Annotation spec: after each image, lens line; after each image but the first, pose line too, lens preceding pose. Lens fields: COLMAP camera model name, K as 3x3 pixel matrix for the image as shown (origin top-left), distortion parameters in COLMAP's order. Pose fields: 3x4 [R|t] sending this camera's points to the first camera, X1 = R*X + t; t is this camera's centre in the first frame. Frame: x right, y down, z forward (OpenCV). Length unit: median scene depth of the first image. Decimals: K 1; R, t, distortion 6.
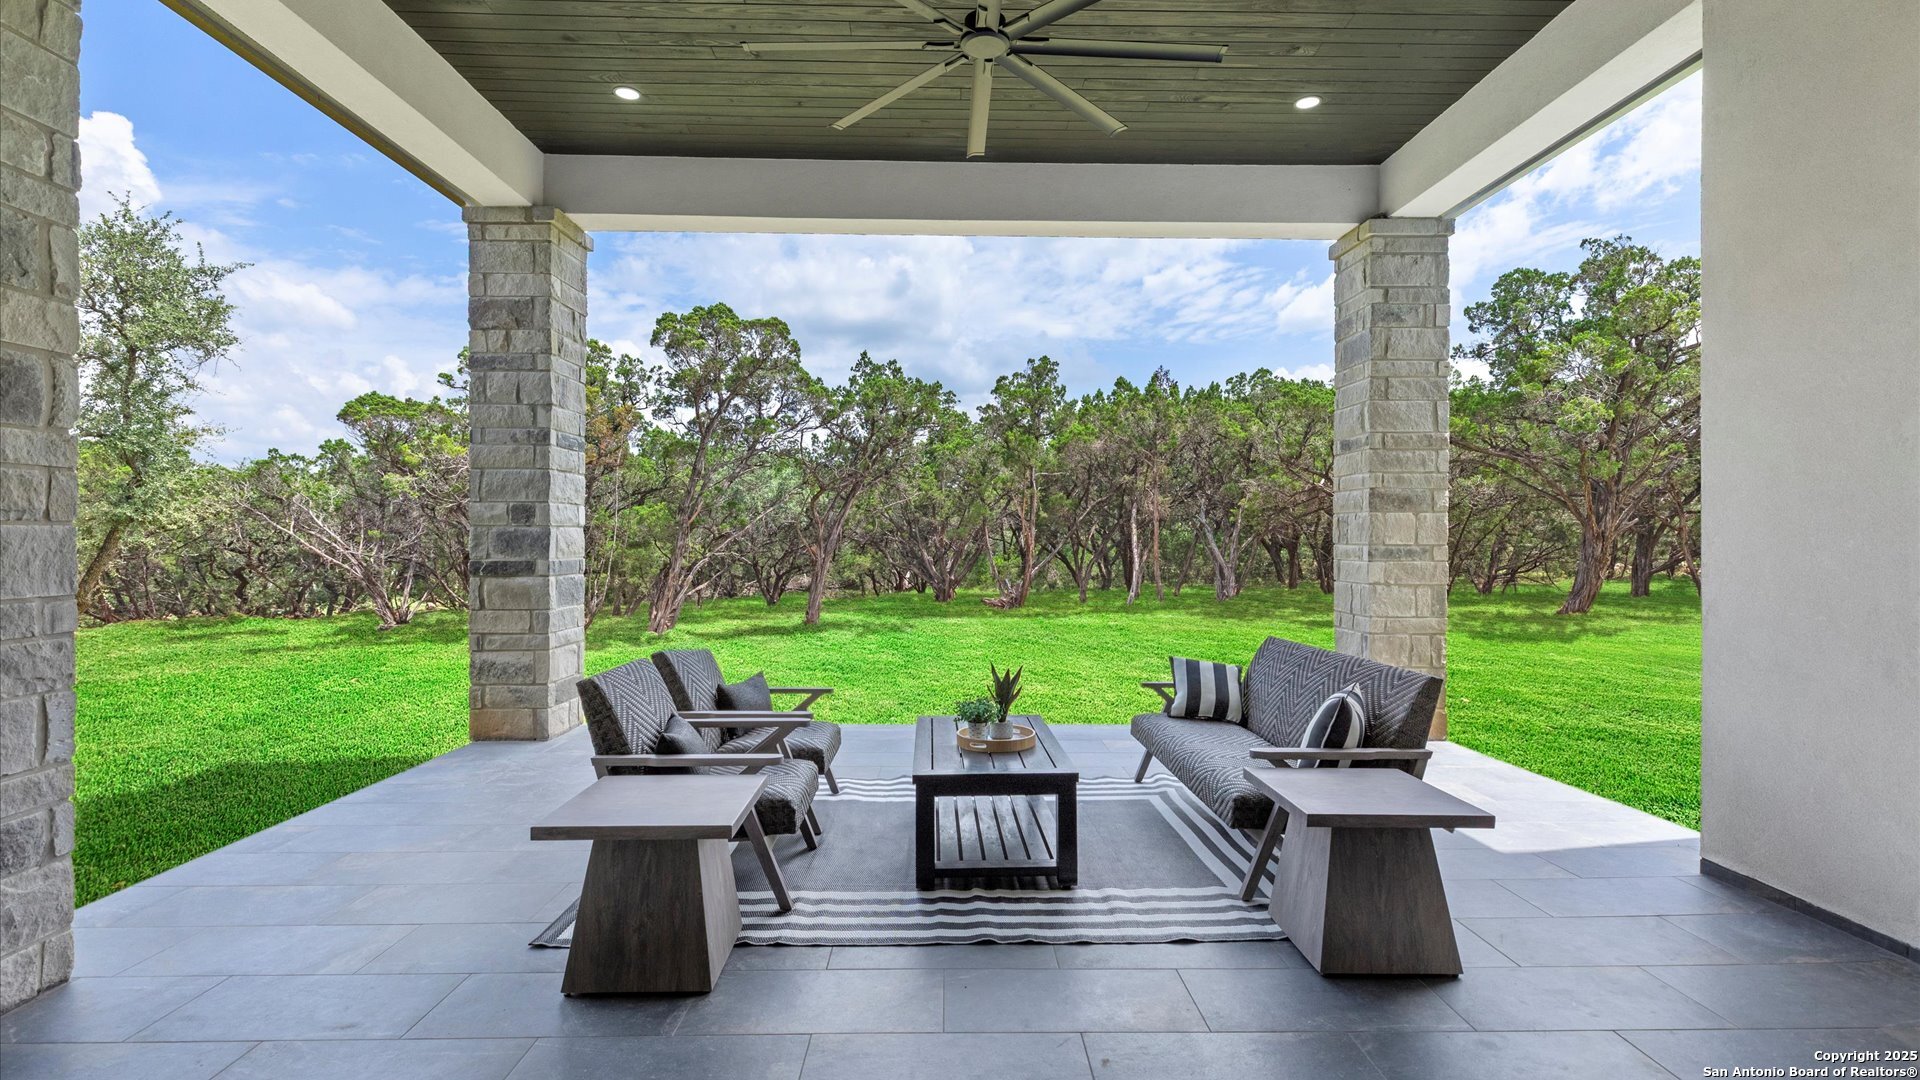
lens RADIAL K [[859.8, 0, 960.0], [0, 859.8, 540.0], [0, 0, 1]] dist [0.001427, -0.000046]
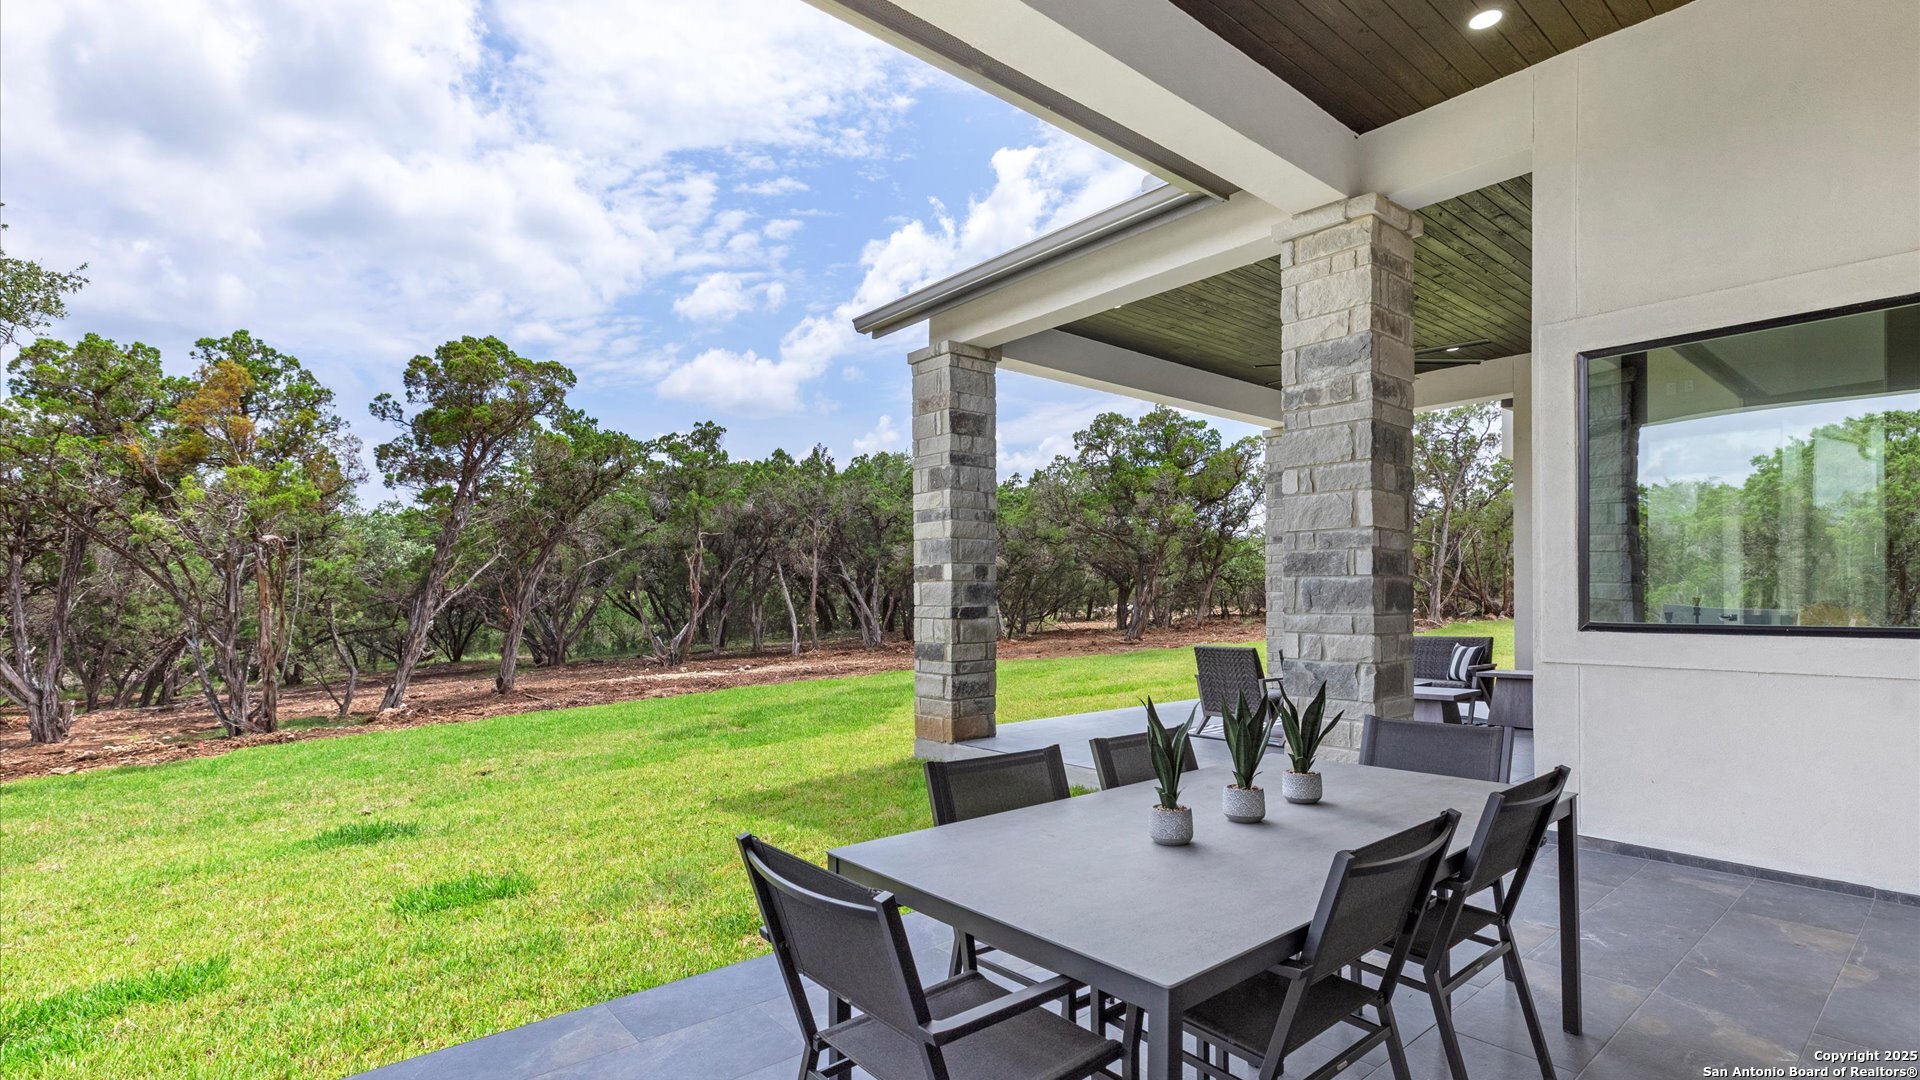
lens RADIAL K [[889.1, 0, 954.5], [0, 889.1, 598.4], [0, 0, 1]] dist [0.000938, 0.000258]
pose [[0.787073, -0.008339, 0.616804, -1.412034], [0.010151, 0.999948, 0.000565, 0.009875], [-0.616777, 0.005816, 0.787117, -0.083214]]
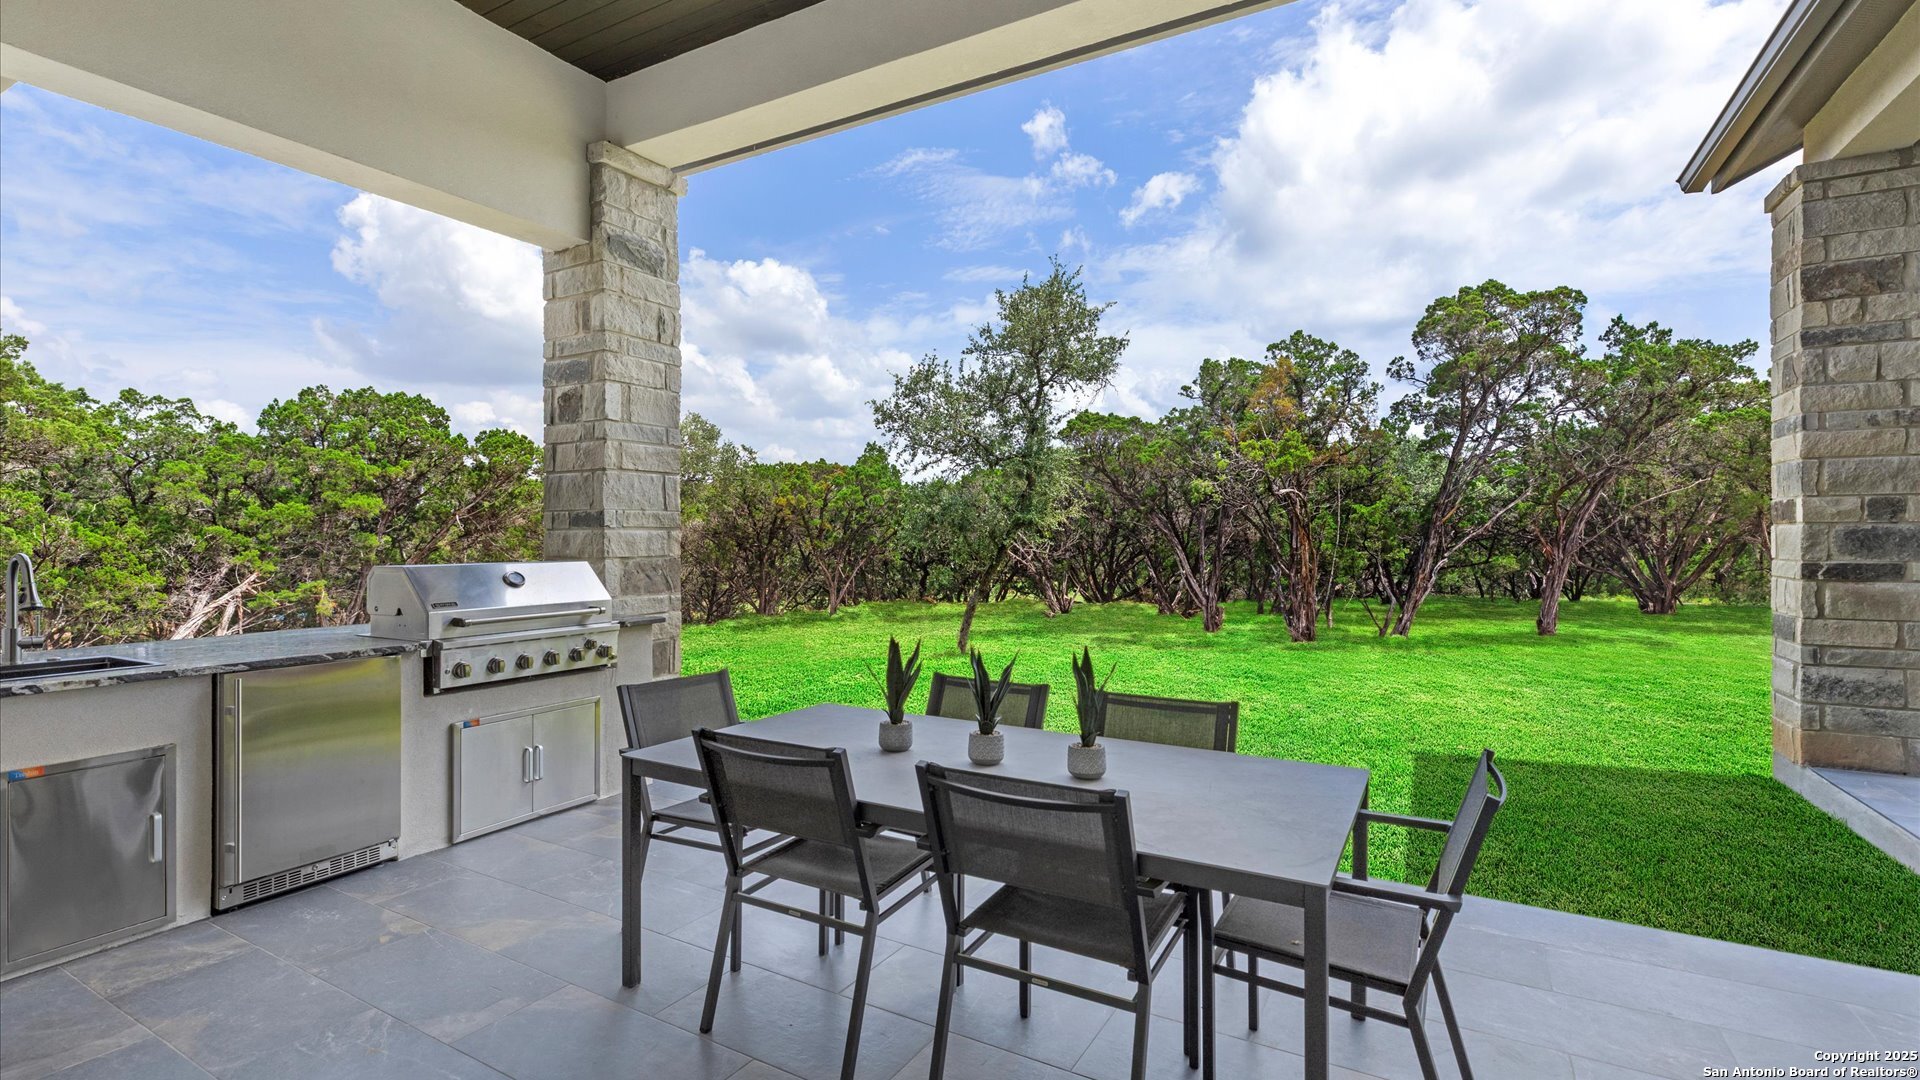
lens RADIAL K [[859.8, 0, 960.0], [0, 859.8, 540.0], [0, 0, 1]] dist [0.001427, -0.000046]
pose [[0.854643, -0.000428, -0.519216, -0.851156], [0.000498, 1.000000, -0.000004, 0.000365], [0.519216, -0.000255, 0.854643, -0.211635]]
